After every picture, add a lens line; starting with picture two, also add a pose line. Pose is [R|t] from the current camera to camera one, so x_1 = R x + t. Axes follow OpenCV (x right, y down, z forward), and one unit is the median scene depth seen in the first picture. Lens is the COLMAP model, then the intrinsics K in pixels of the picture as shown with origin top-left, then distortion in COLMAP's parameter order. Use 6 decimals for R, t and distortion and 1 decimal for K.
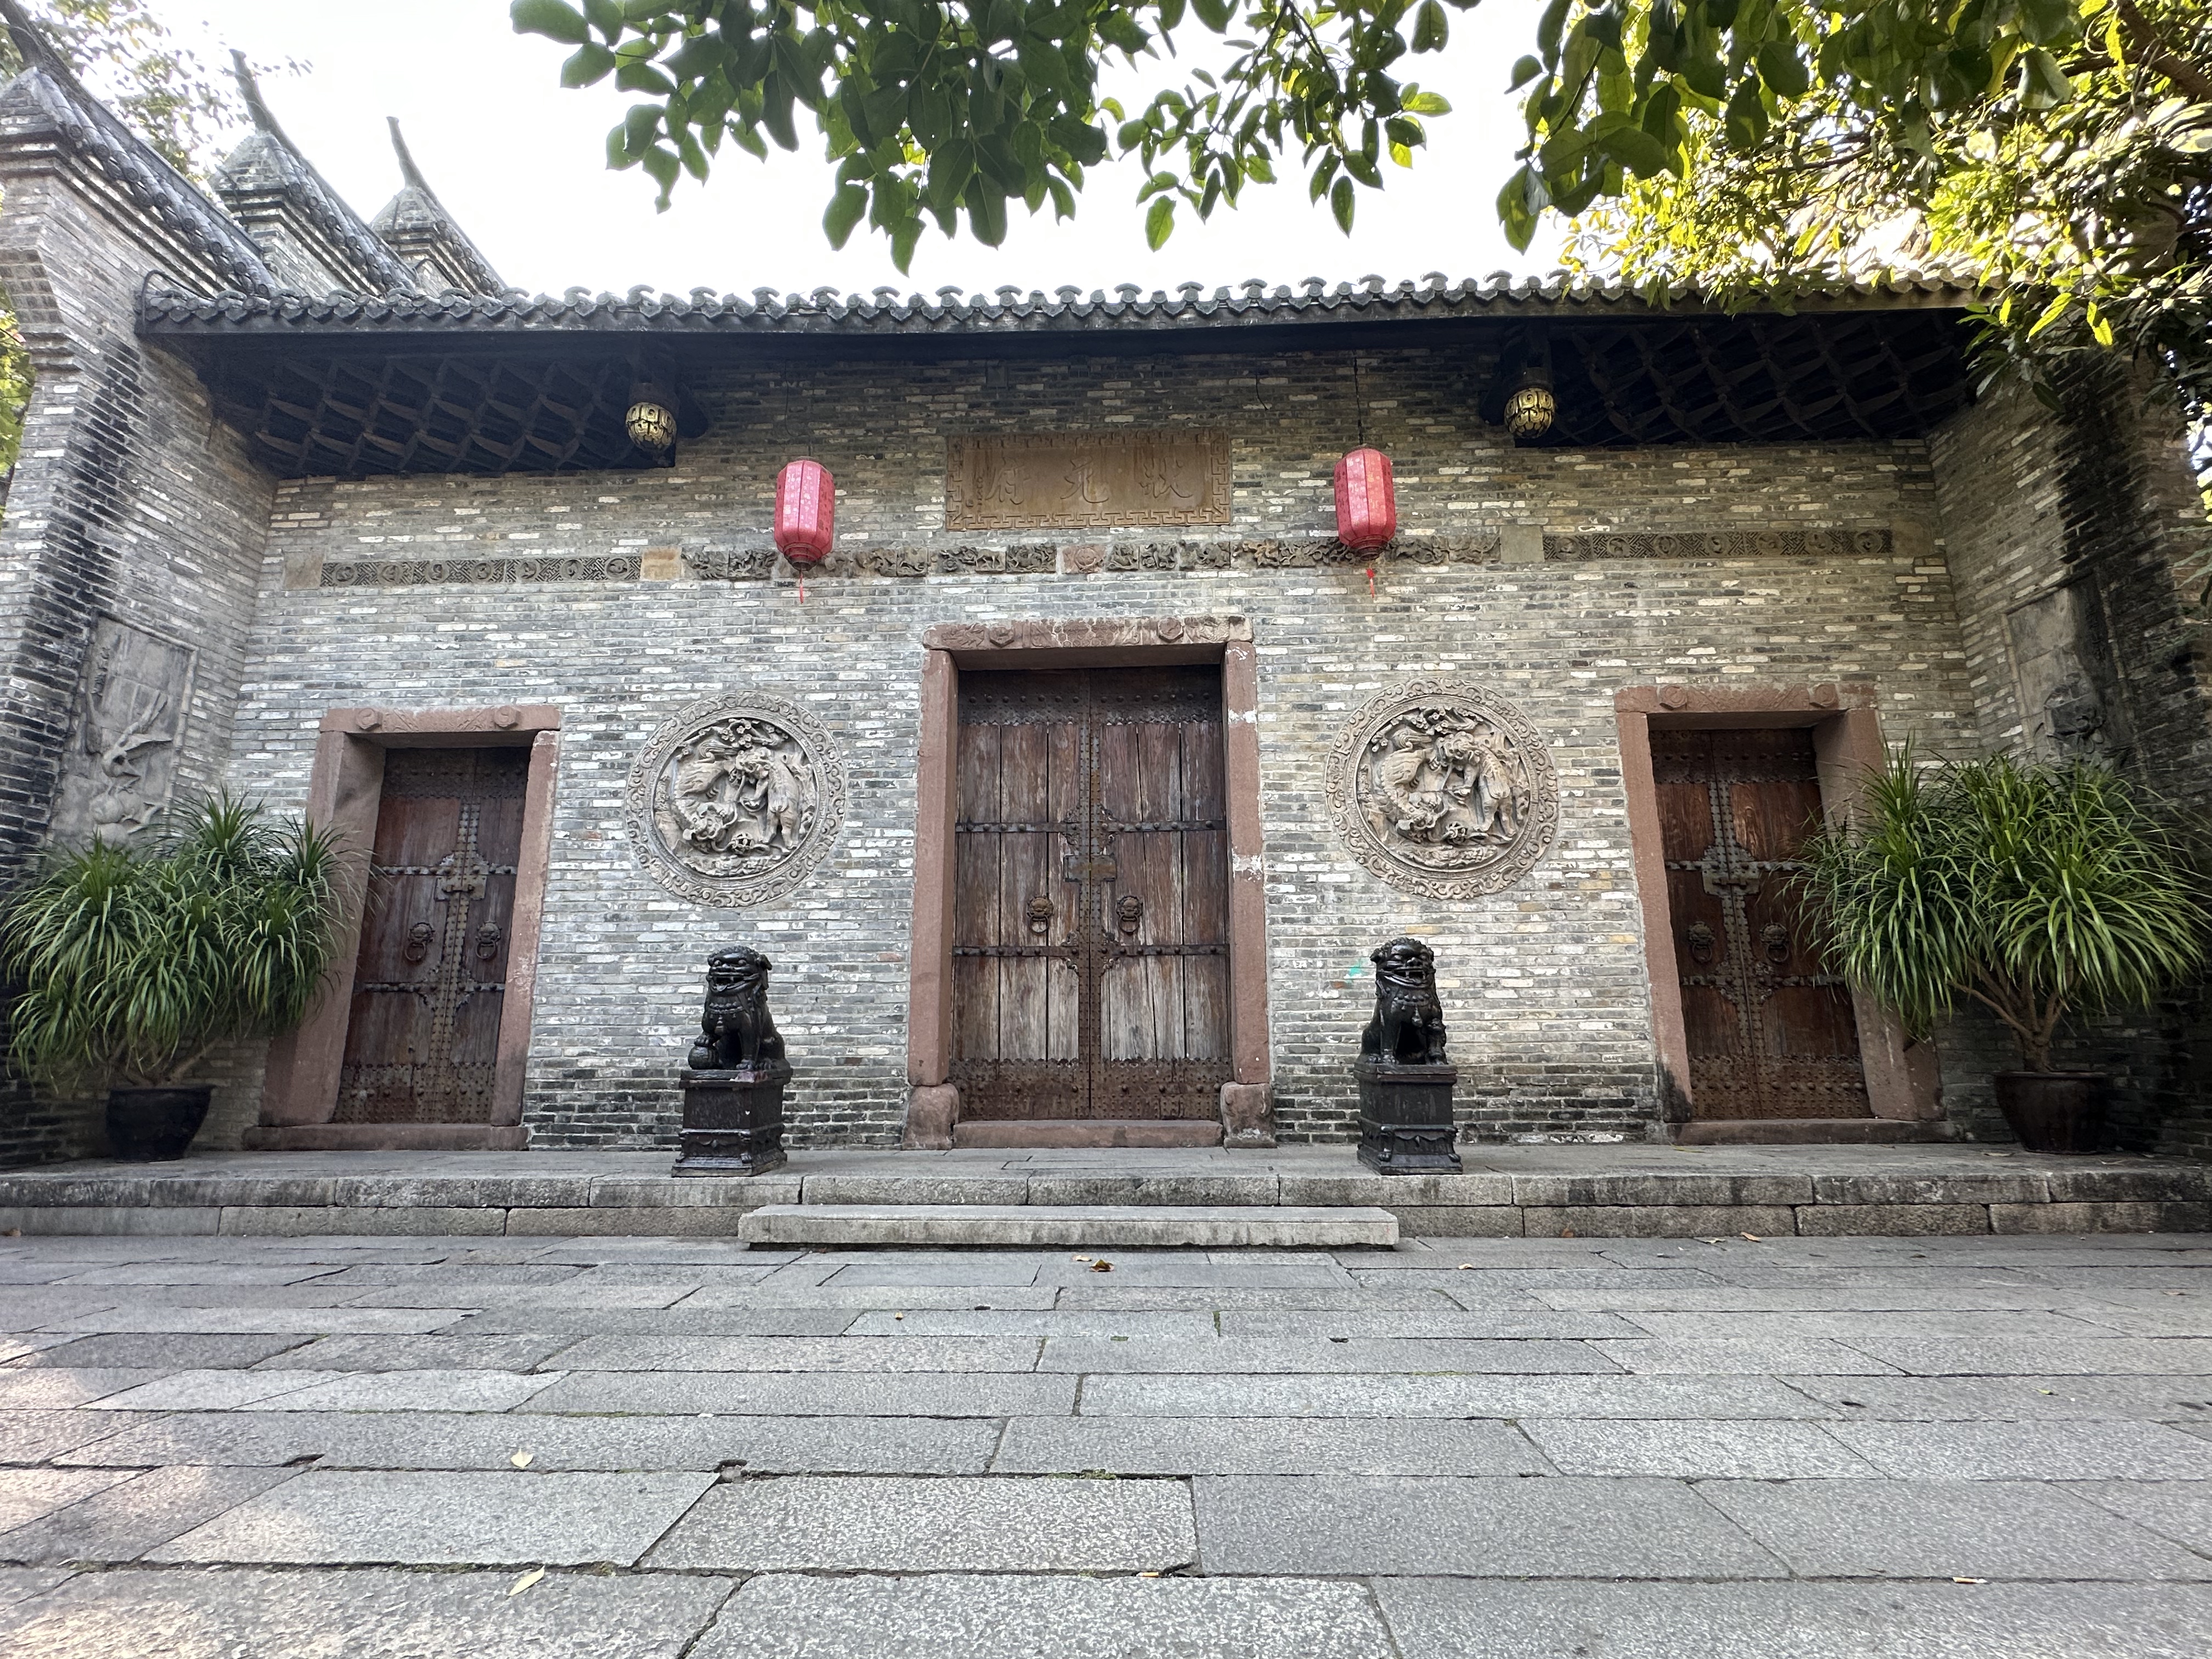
lens RADIAL K [[1013.3, 0, 1111.7], [0, 1013.3, 829.8], [0, 0, 1]] dist [-0.005429, 0.000389]
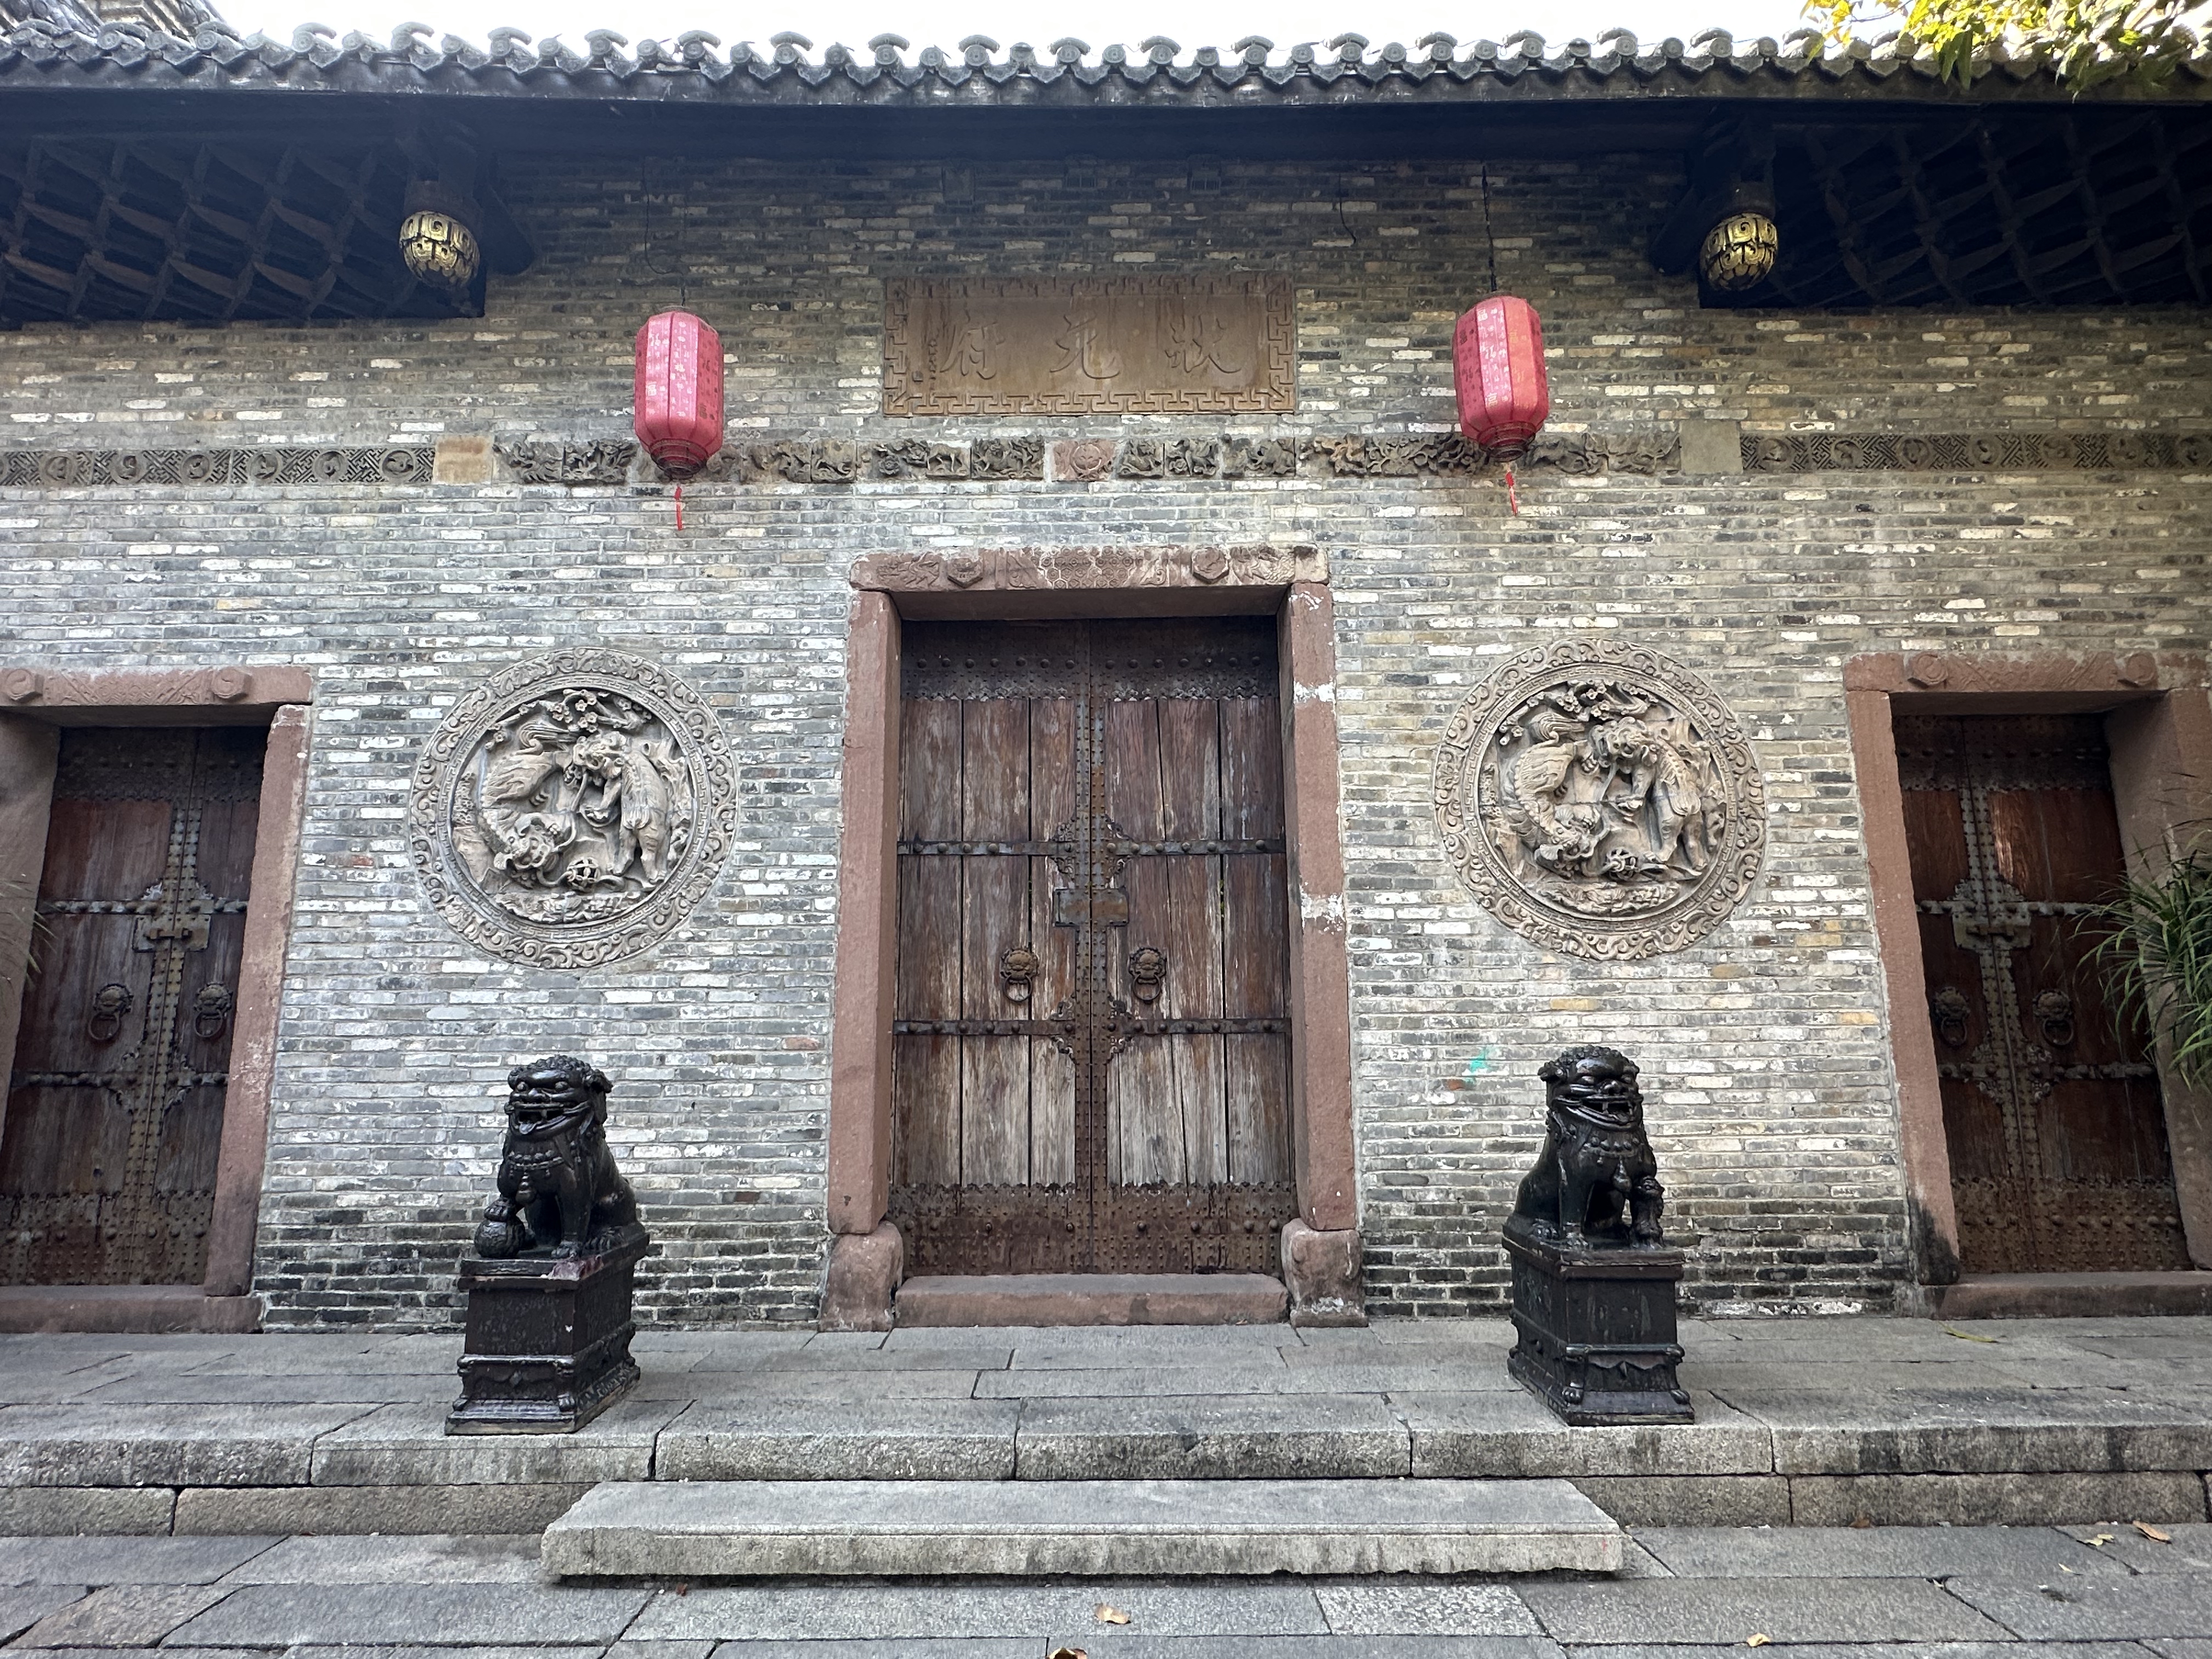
lens RADIAL K [[1146.8, 0, 1101.7], [0, 1146.8, 834.0], [0, 0, 1]] dist [-0.003689, -0.000107]
pose [[0.999606, 0.004582, 0.027693, -0.037489], [-0.005531, 0.999396, 0.034301, -0.041576], [-0.027519, -0.034441, 0.999028, 0.220282]]
